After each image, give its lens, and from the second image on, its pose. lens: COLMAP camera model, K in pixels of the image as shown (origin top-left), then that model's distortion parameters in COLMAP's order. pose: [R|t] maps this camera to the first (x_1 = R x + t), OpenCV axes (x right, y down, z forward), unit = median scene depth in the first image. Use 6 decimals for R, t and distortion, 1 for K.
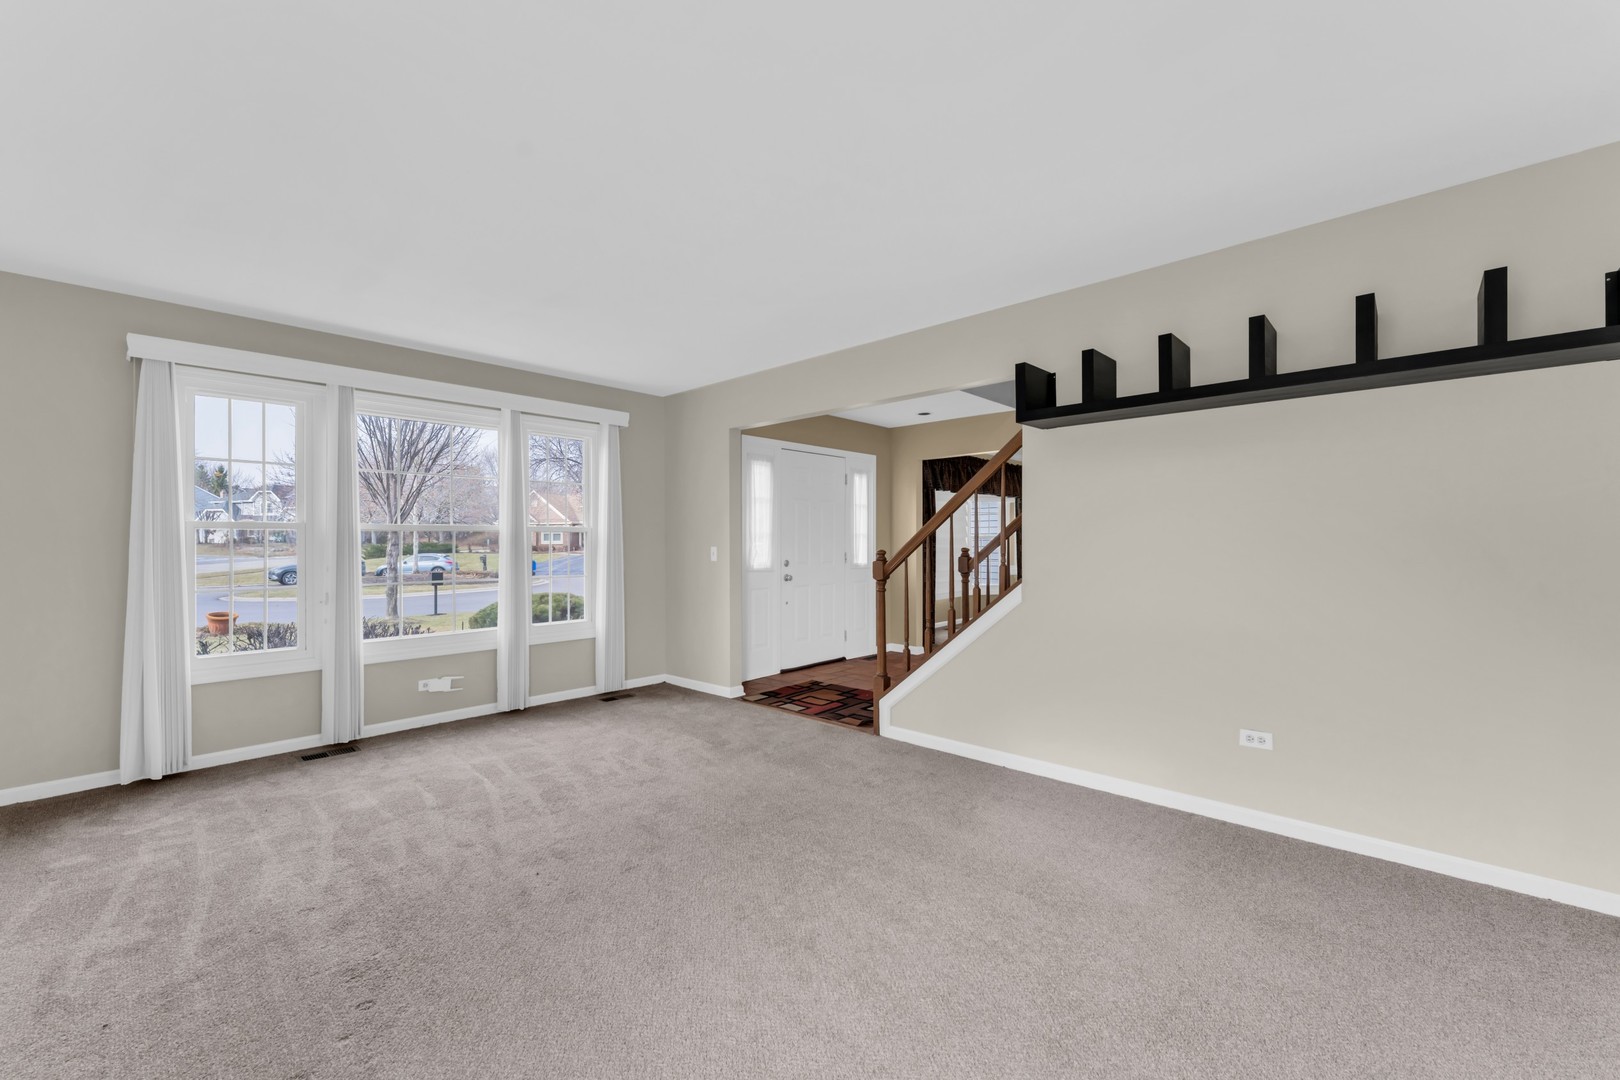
lens RADIAL K [[660.7, 0, 806.8], [0, 660.7, 542.2], [0, 0, 1]] dist [0.000889, 0.000282]
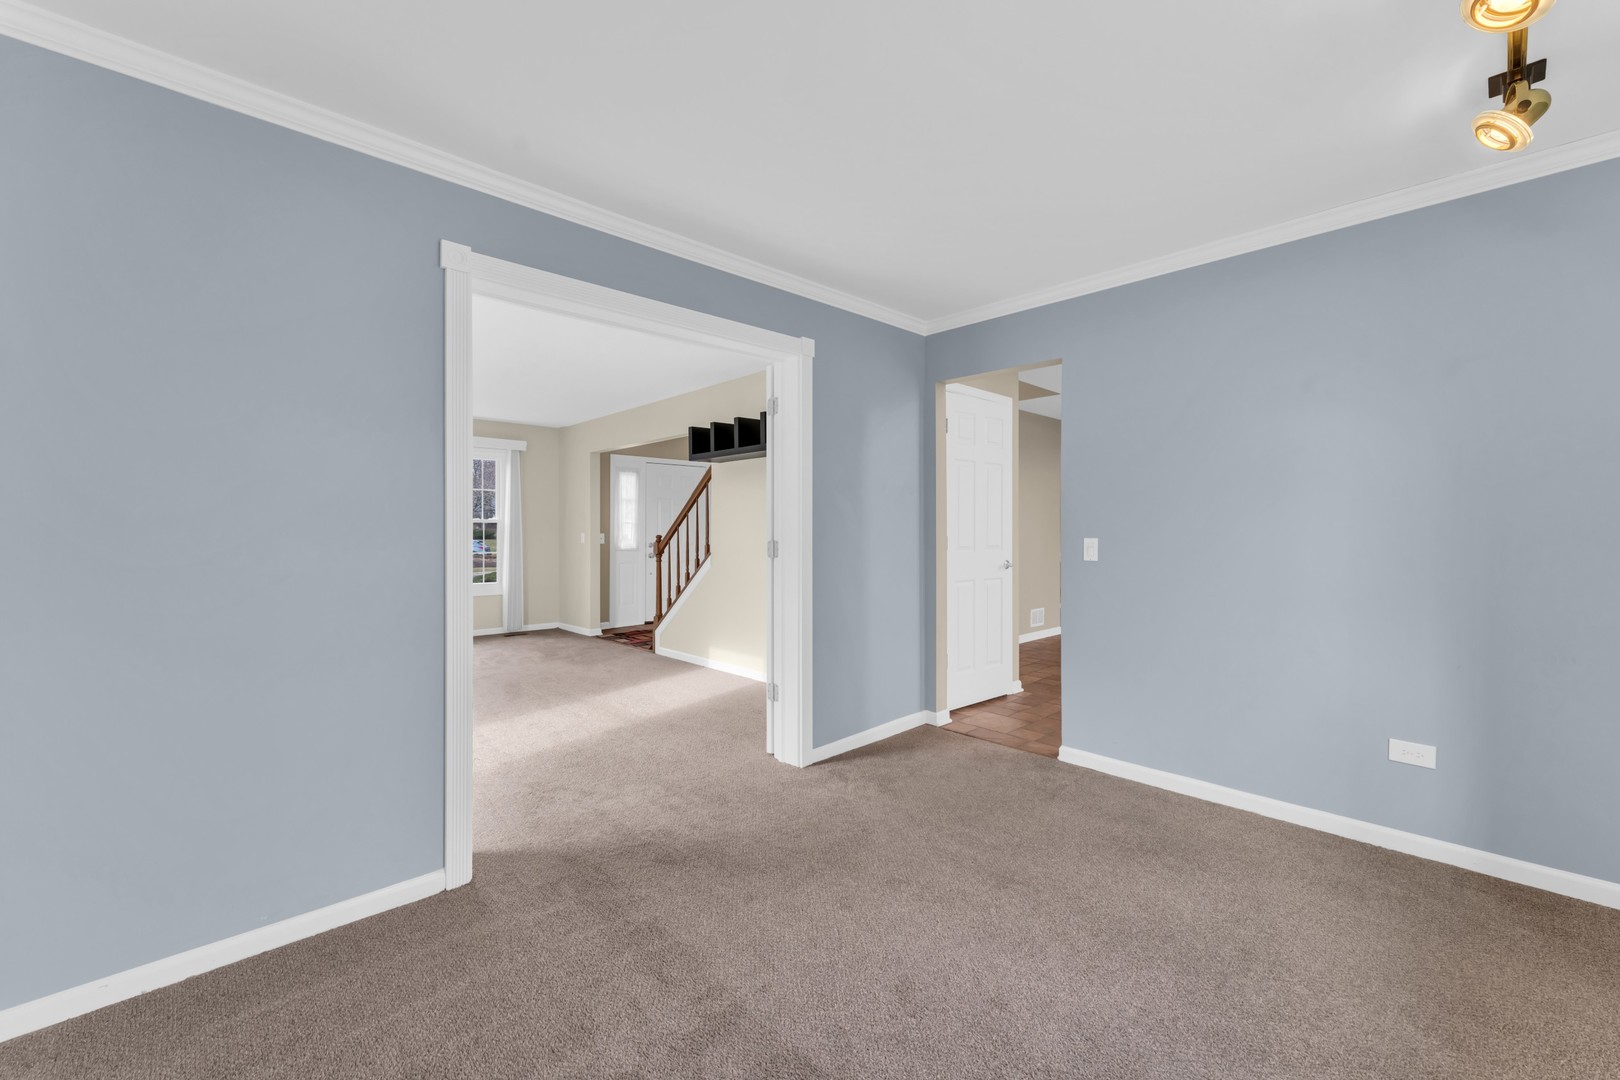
lens RADIAL K [[660.7, 0, 813.4], [0, 660.7, 534.2], [0, 0, 1]] dist [0.000889, 0.000282]
pose [[0.998836, 0.002063, -0.048189, 0.436999], [-0.001881, 0.999991, 0.003820, 0.002548], [0.048197, -0.003725, 0.998831, -0.427985]]
